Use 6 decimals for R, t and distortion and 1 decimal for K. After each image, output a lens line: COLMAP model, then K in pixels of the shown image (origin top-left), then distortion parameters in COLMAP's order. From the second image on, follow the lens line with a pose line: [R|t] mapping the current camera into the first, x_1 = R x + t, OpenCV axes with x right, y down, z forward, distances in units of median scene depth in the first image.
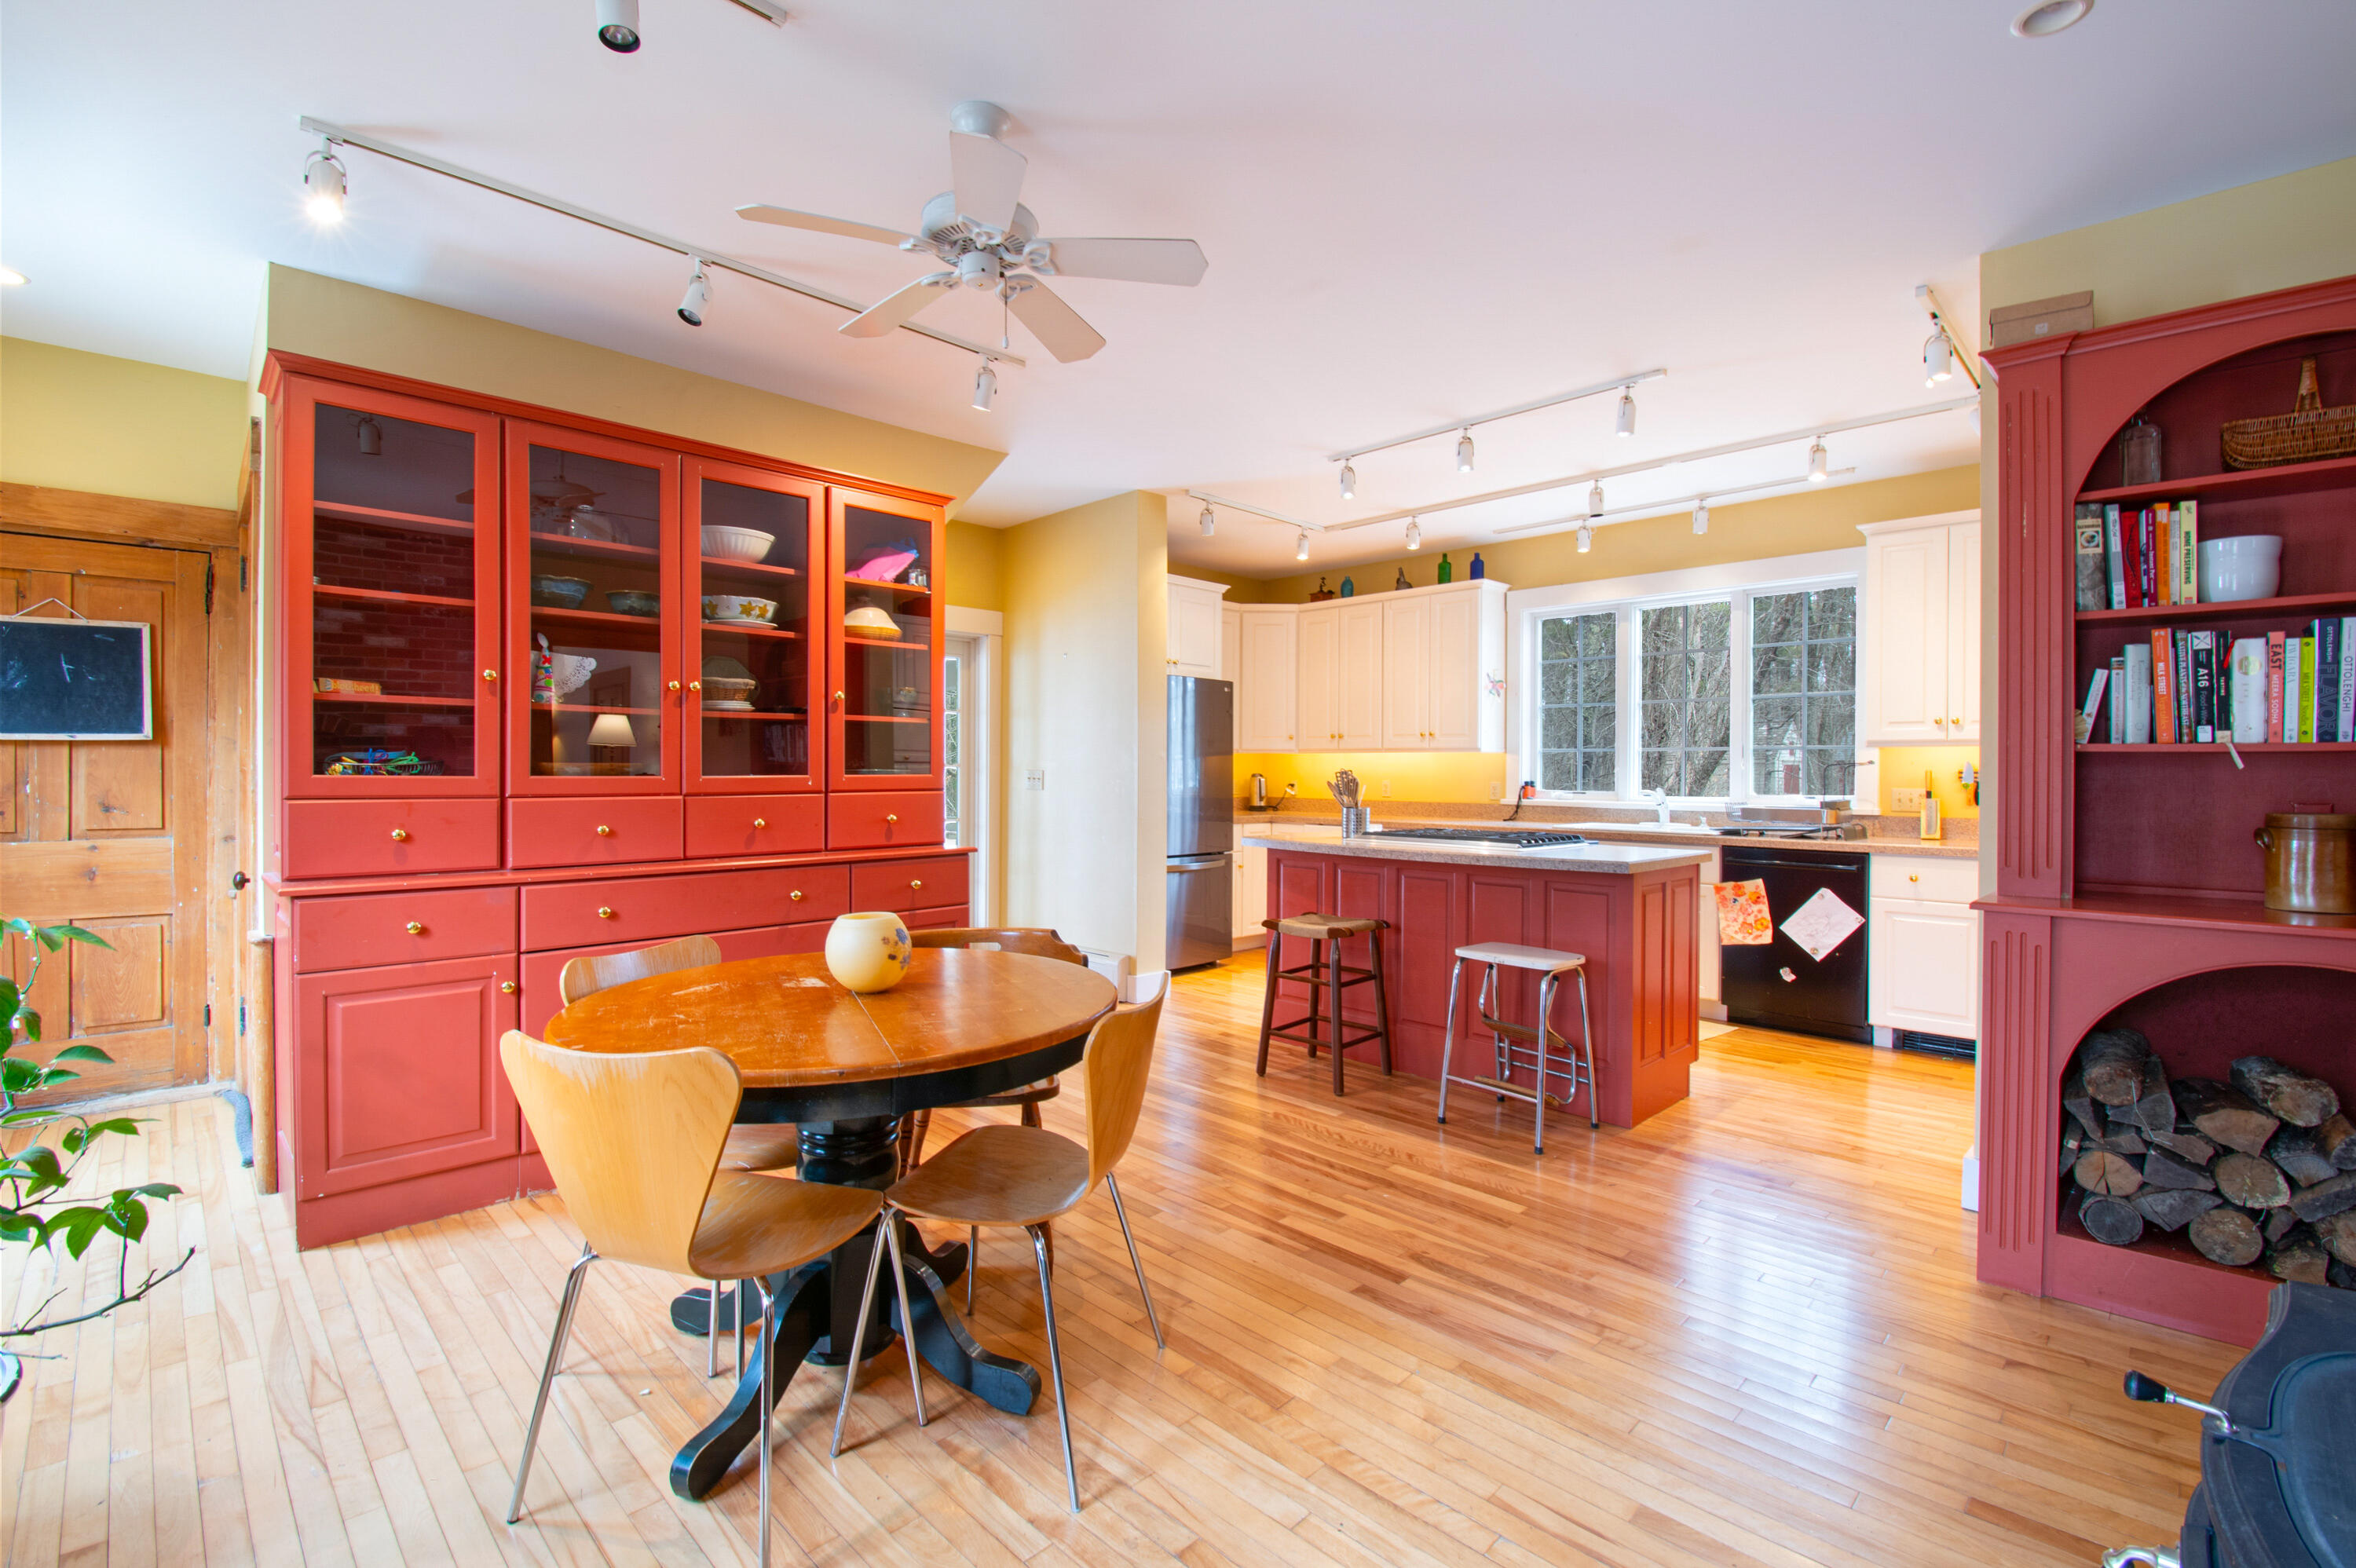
lens RADIAL K [[1034.6, 0, 1178.1], [0, 1034.6, 773.6], [0, 0, 1]] dist [0.016654, -0.022418]
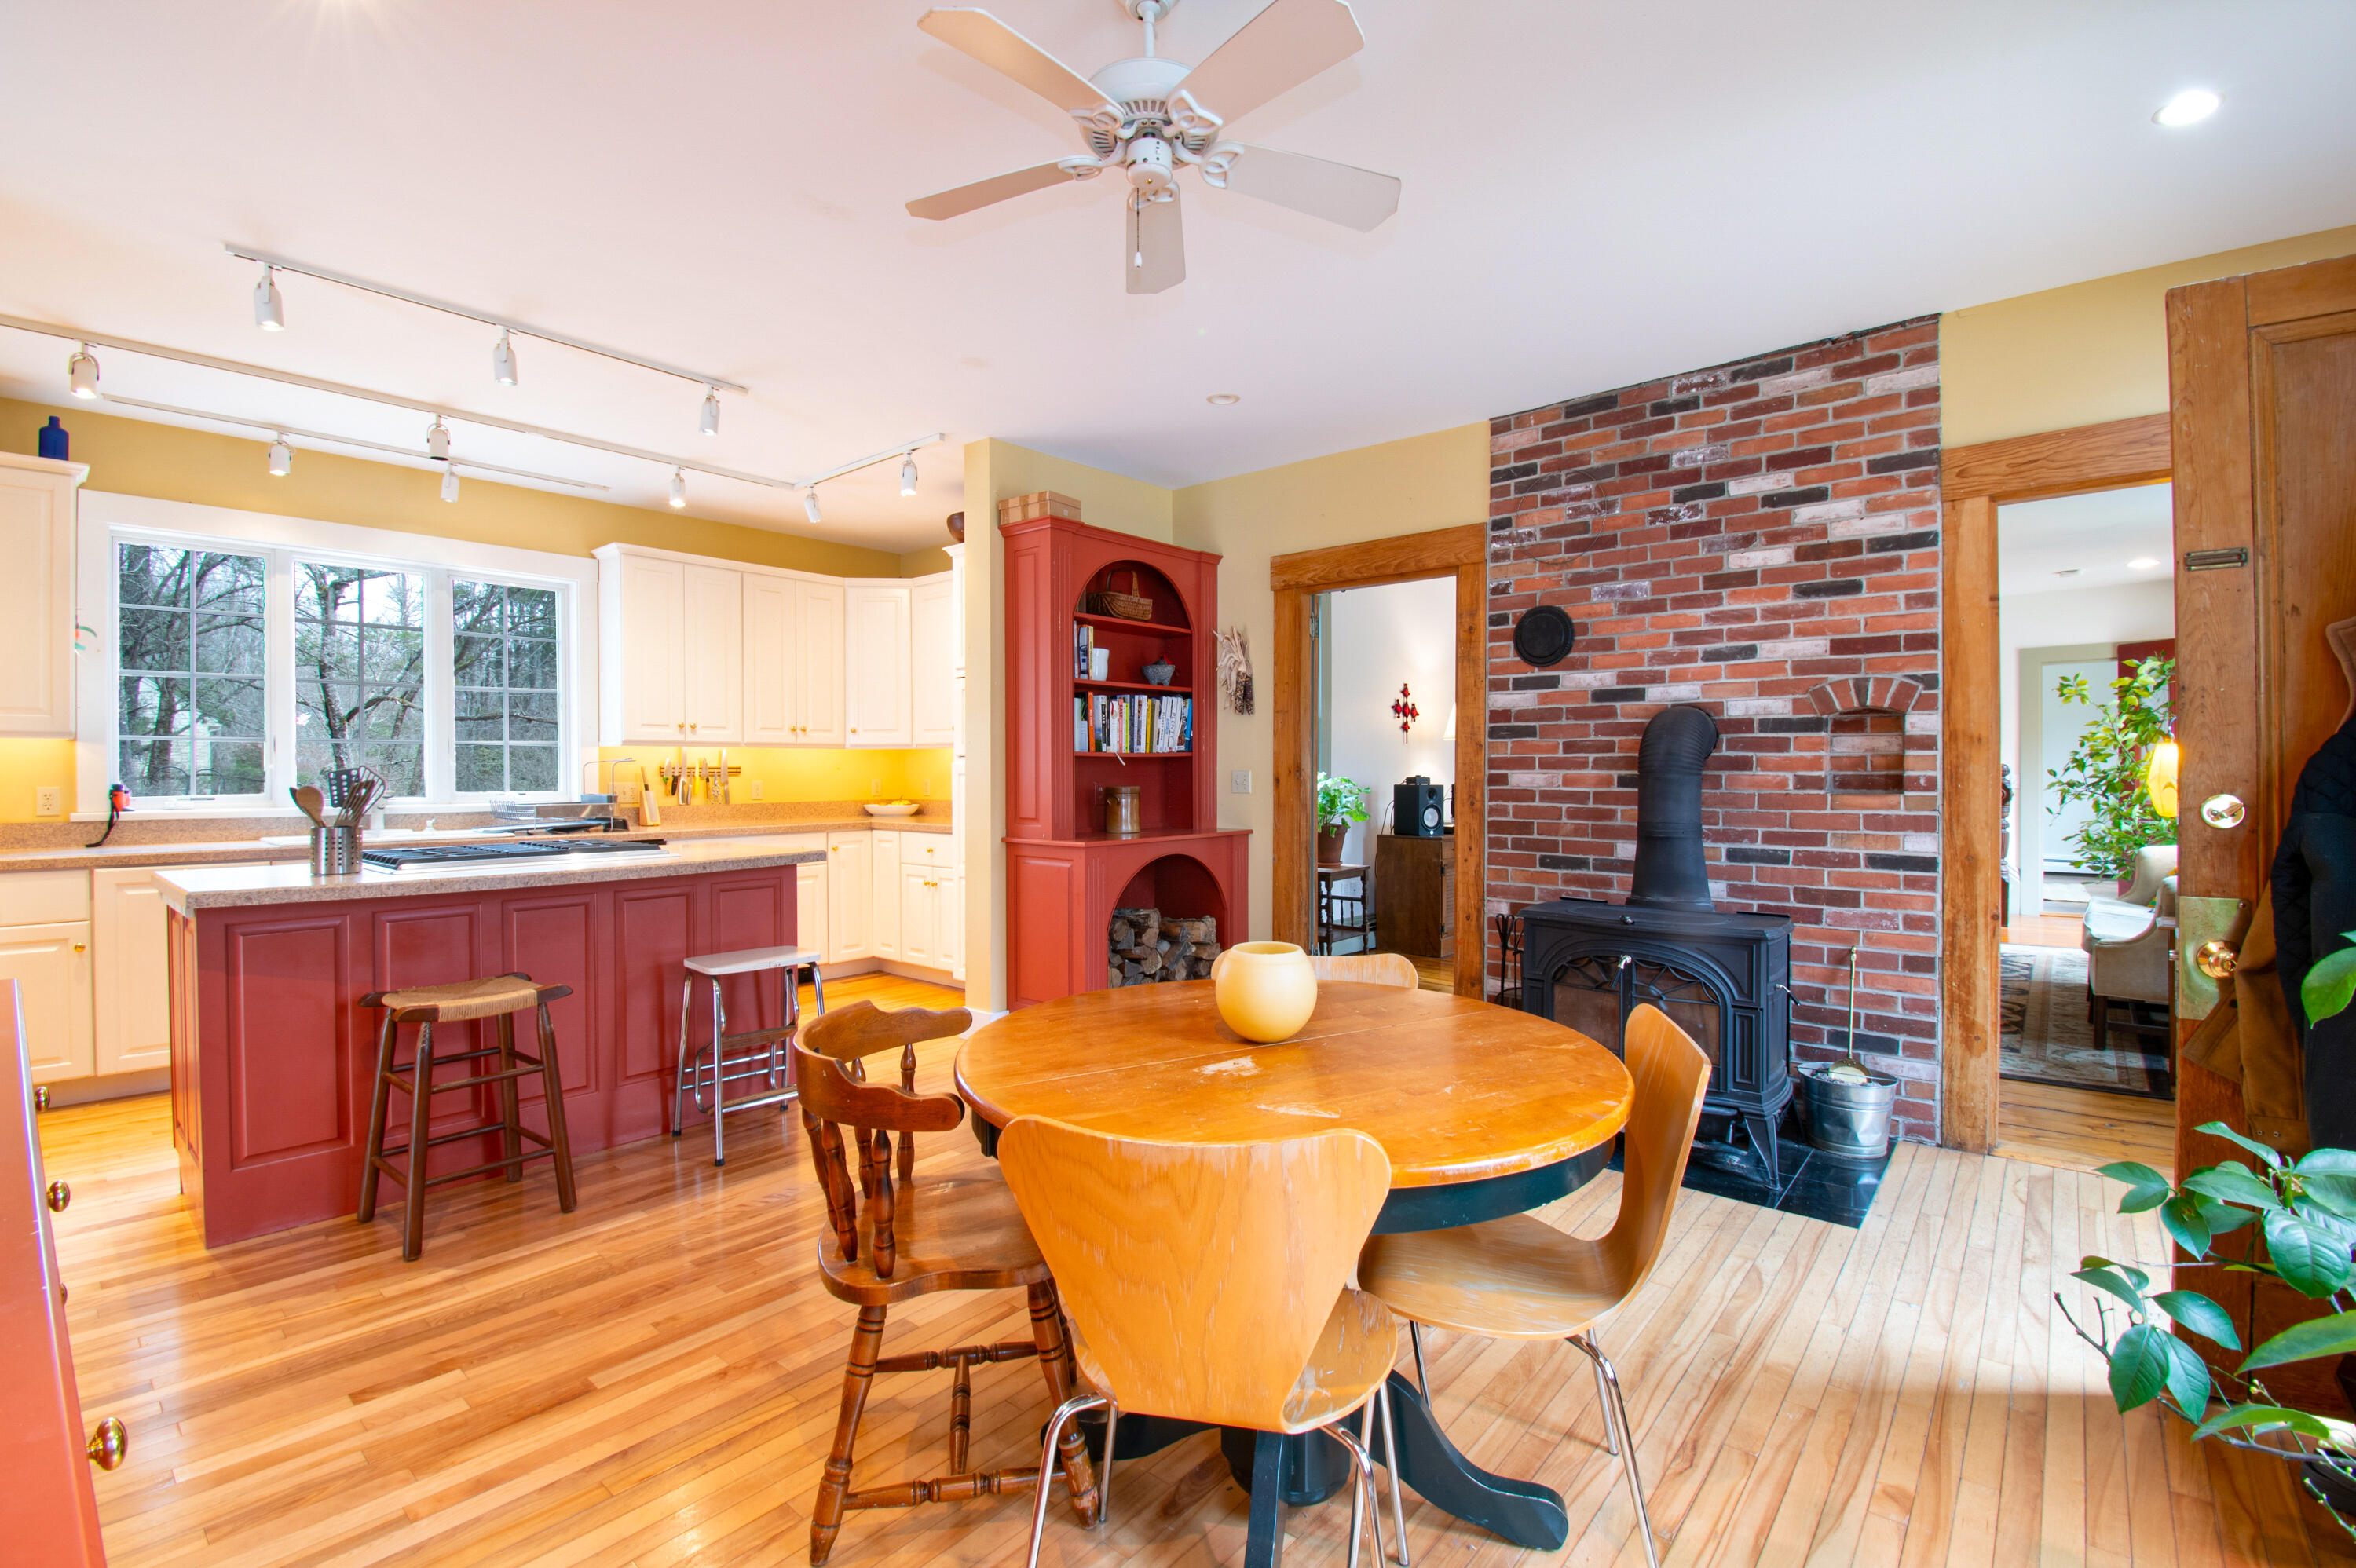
lens RADIAL K [[1034.6, 0, 1178.1], [0, 1034.6, 773.6], [0, 0, 1]] dist [0.016654, -0.022418]
pose [[-0.069191, -0.011218, 0.997540, -0.605371], [0.004428, 0.999923, 0.011552, -0.006735], [-0.997594, 0.005216, -0.069136, 0.620138]]
